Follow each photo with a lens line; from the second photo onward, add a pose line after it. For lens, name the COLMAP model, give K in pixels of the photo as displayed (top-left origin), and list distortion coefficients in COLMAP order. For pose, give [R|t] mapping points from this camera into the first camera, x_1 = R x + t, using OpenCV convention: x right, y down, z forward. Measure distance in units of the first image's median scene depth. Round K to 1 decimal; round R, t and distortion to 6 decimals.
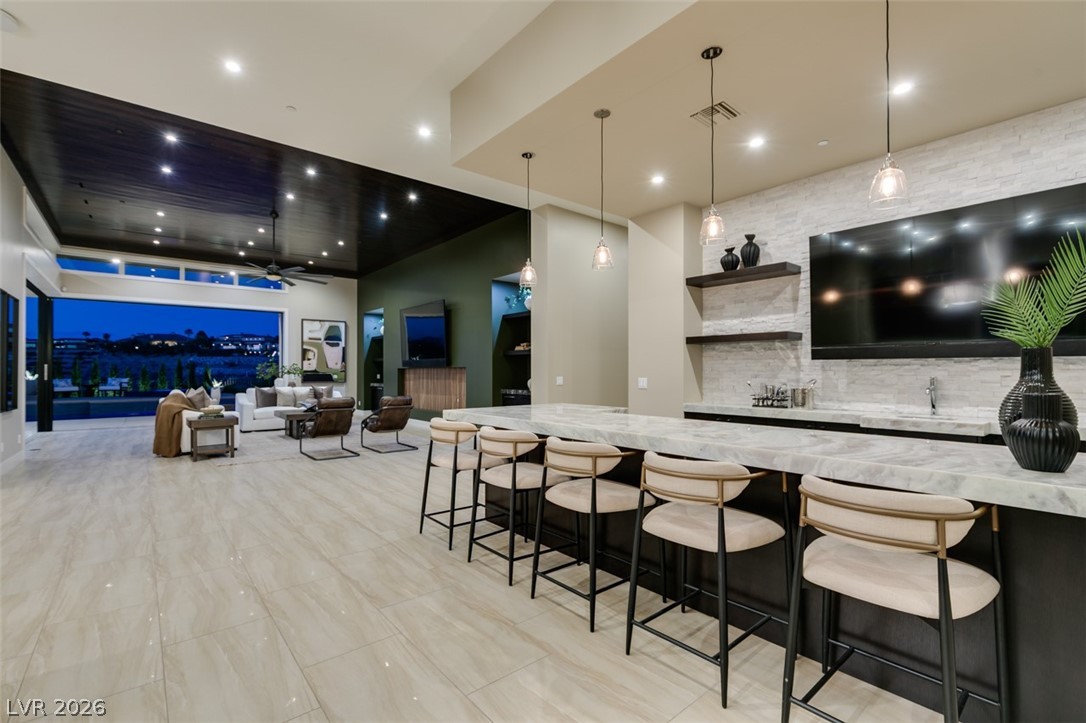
lens RADIAL K [[488.0, 0, 540.9], [0, 488.0, 365.6], [0, 0, 1]] dist [0.005059, -0.002289]
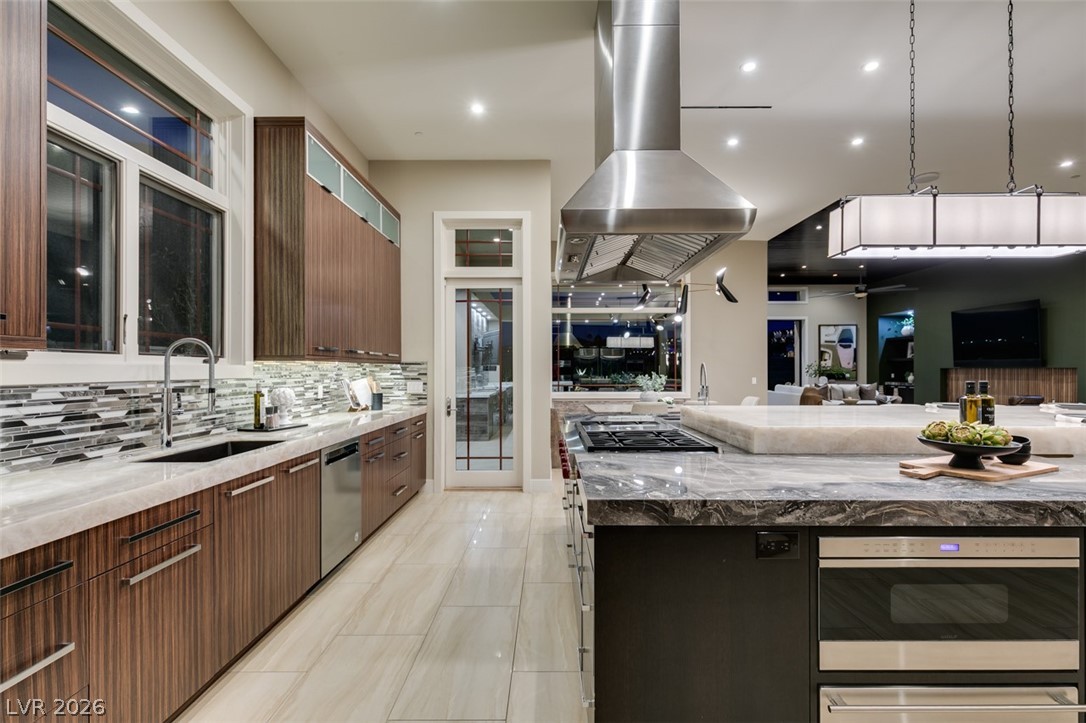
lens RADIAL K [[488.0, 0, 542.4], [0, 488.0, 366.8], [0, 0, 1]] dist [0.005059, -0.002289]
pose [[0.763763, 0.000856, -0.645496, -0.608602], [0.005154, 0.999959, 0.007424, -0.021360], [0.645476, -0.008997, 0.763728, -0.766448]]
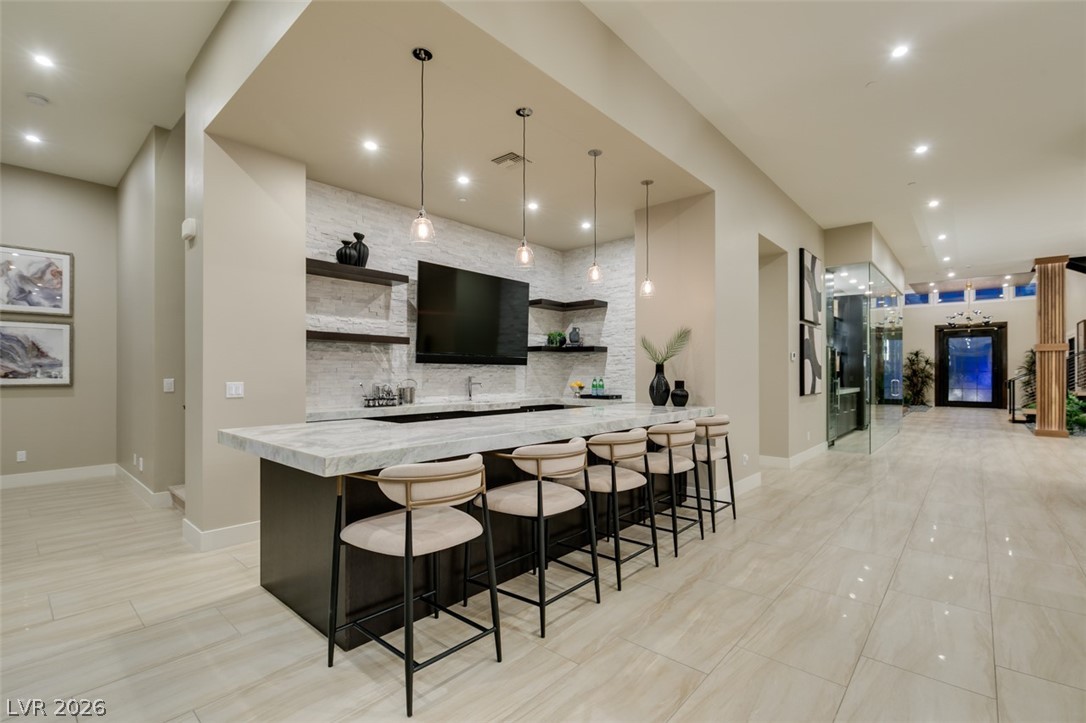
lens RADIAL K [[488.0, 0, 544.6], [0, 488.0, 369.5], [0, 0, 1]] dist [0.005059, -0.002289]
pose [[-0.153585, 0.007916, 0.988104, -0.524214], [-0.011915, 0.999880, -0.009862, 0.009448], [-0.988064, -0.013288, -0.153472, 0.677440]]
